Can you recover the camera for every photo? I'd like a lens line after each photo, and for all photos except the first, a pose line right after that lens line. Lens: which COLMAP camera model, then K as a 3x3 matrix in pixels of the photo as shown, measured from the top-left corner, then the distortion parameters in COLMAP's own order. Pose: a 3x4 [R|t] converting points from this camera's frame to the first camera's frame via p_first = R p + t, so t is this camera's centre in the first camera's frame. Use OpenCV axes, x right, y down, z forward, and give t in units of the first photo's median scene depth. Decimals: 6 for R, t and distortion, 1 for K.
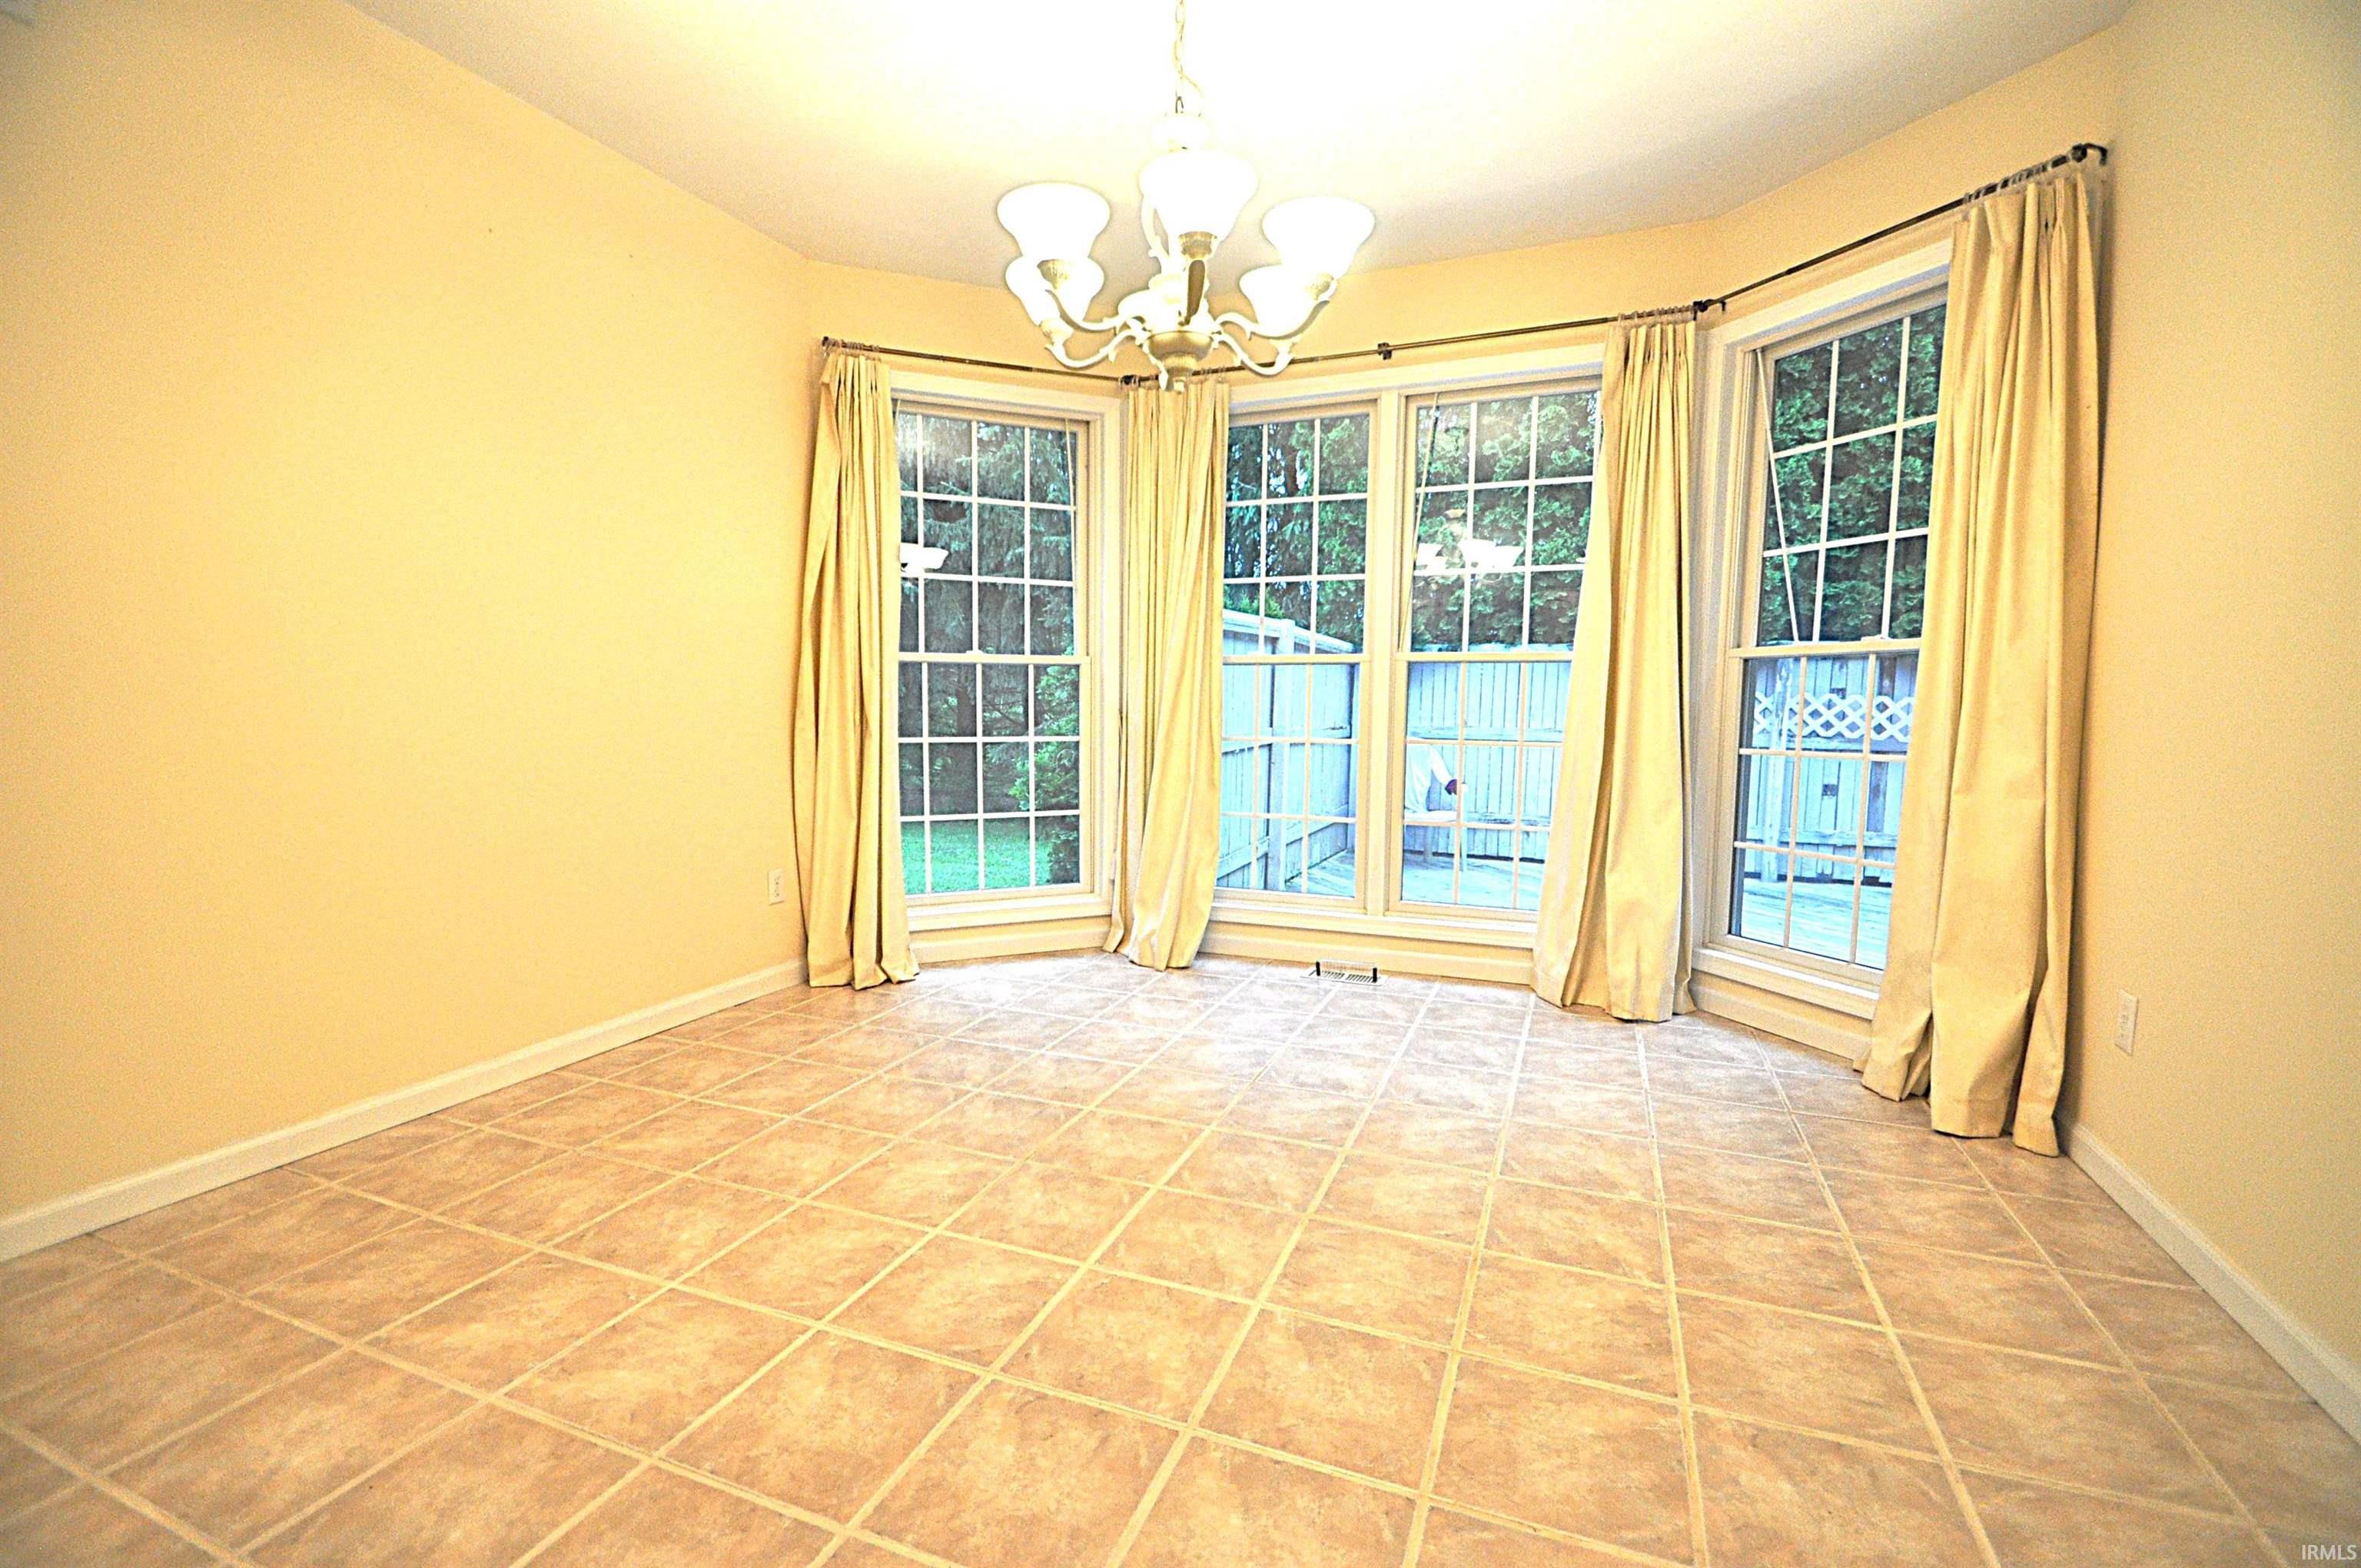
lens RADIAL K [[1032.5, 0, 1176.1], [0, 1032.5, 791.8], [0, 0, 1]] dist [0.016926, -0.017018]
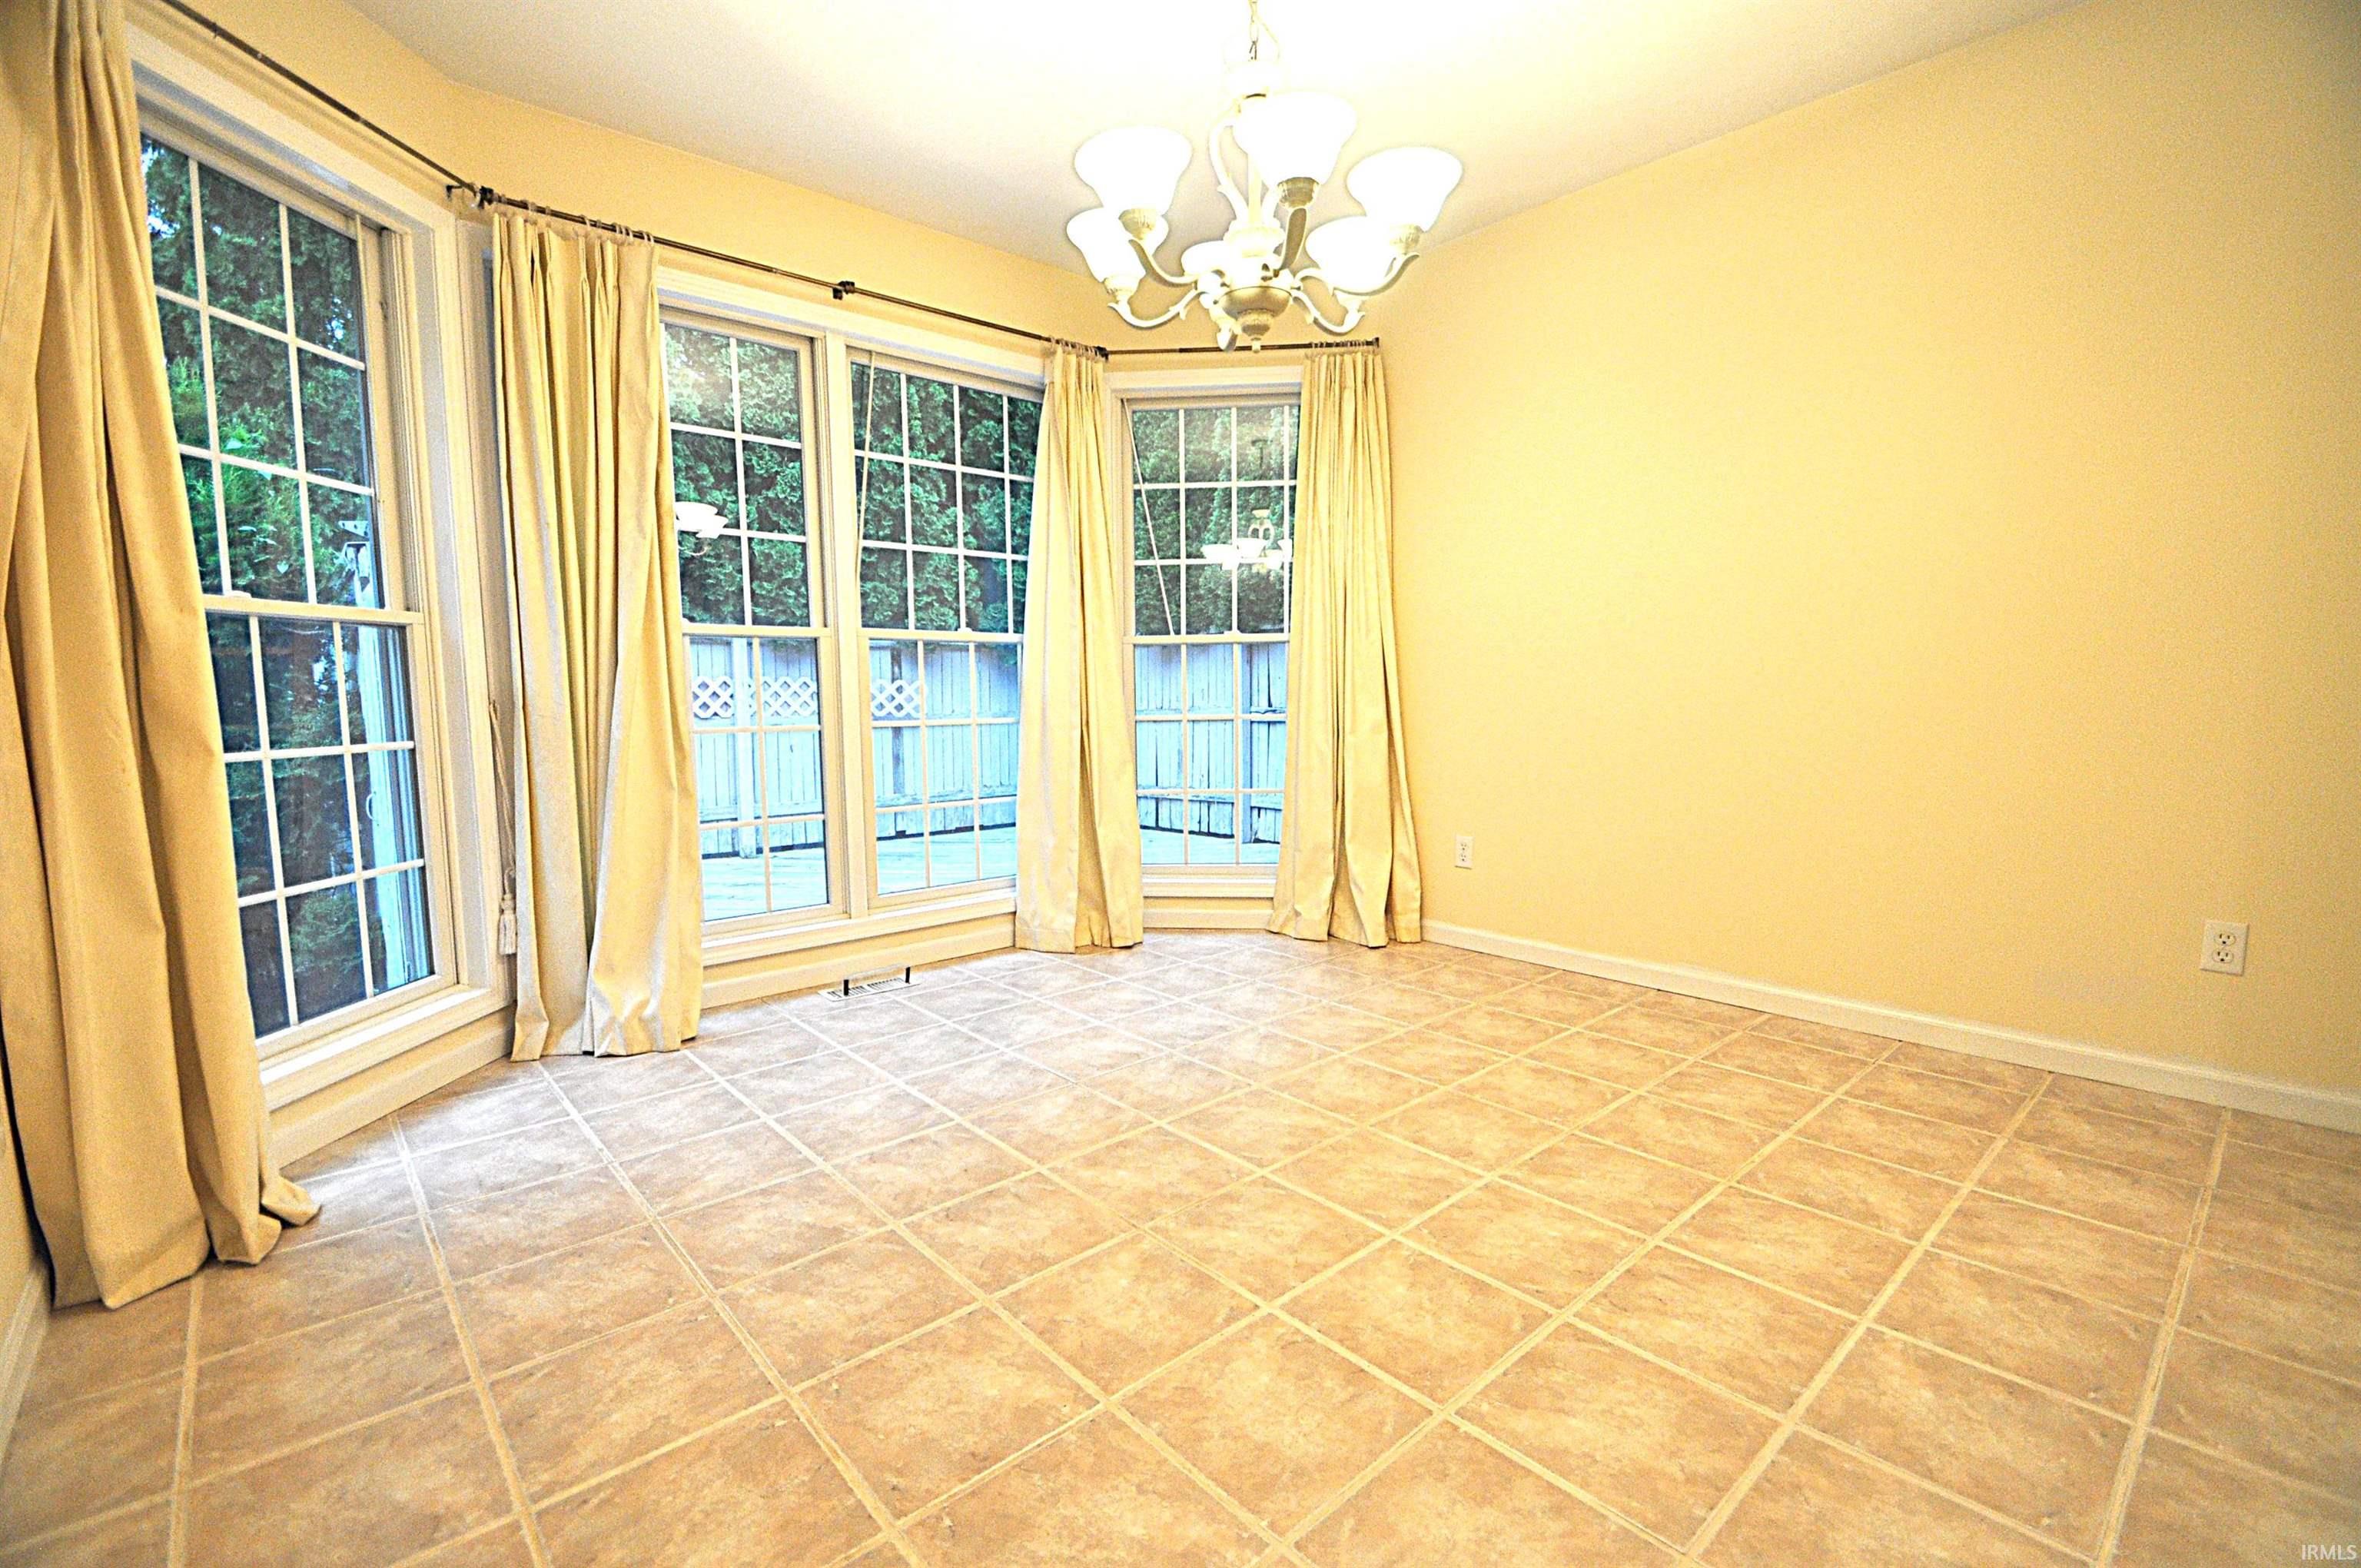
lens RADIAL K [[1032.5, 0, 1176.1], [0, 1032.5, 791.8], [0, 0, 1]] dist [0.016926, -0.017018]
pose [[0.444012, -0.098570, 0.890583, -0.615026], [0.090268, 0.993795, 0.064989, -0.030336], [-0.891462, 0.051536, 0.450154, 0.429010]]
